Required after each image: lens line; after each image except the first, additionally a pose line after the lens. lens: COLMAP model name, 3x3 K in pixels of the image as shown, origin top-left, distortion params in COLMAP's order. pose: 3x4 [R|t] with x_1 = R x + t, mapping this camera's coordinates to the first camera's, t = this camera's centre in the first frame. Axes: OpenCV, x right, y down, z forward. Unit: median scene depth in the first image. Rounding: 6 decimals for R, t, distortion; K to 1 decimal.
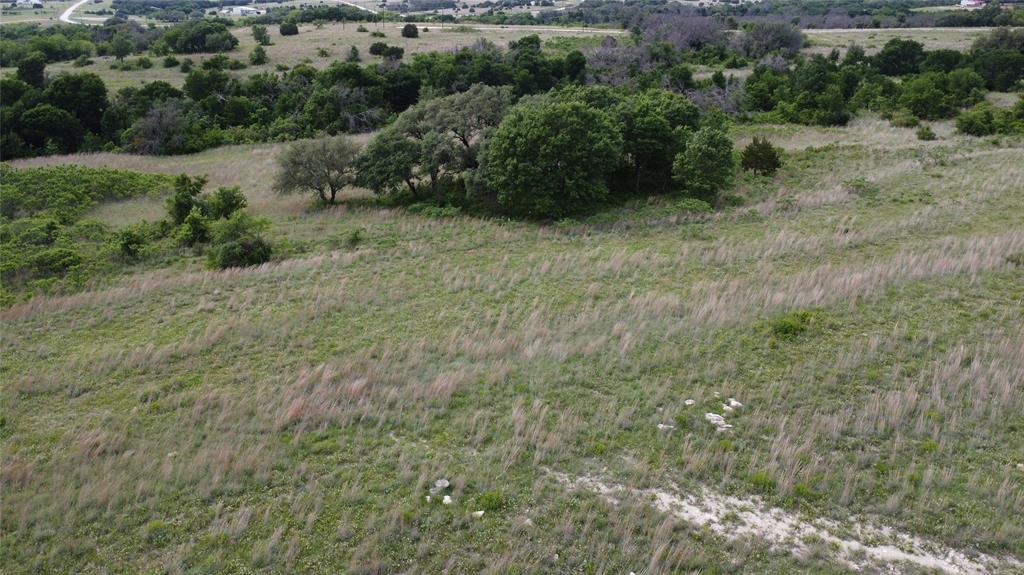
lens RADIAL K [[766.2, 0, 505.3], [0, 766.2, 276.6], [0, 0, 1]] dist [0.000543, -0.002845]
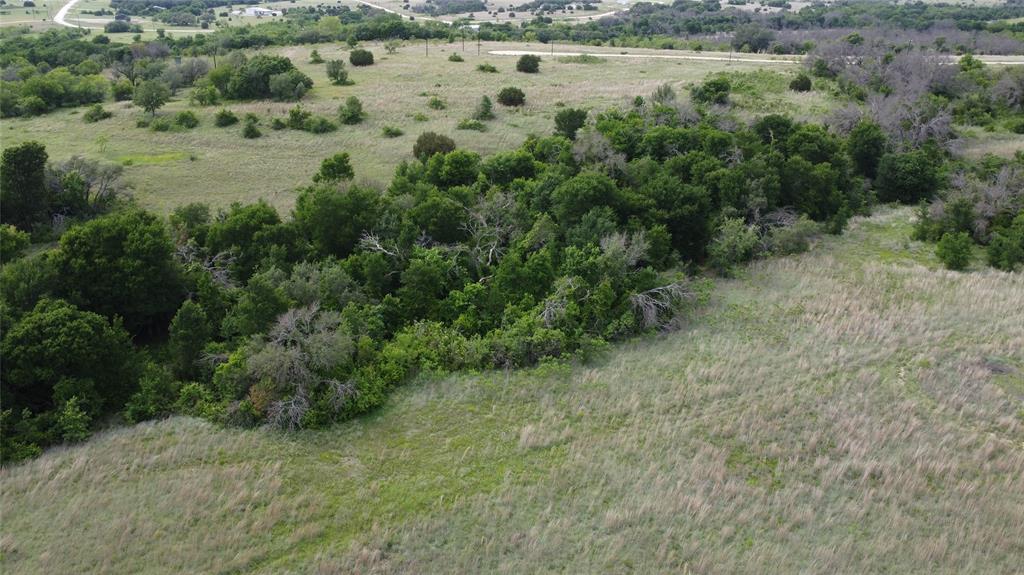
lens RADIAL K [[766.2, 0, 505.3], [0, 766.2, 276.6], [0, 0, 1]] dist [0.000543, -0.002845]
pose [[0.999913, 0.007998, 0.010474, -0.586060], [-0.008063, 0.999948, 0.006188, -0.442673], [-0.010424, -0.006271, 0.999926, 0.935886]]
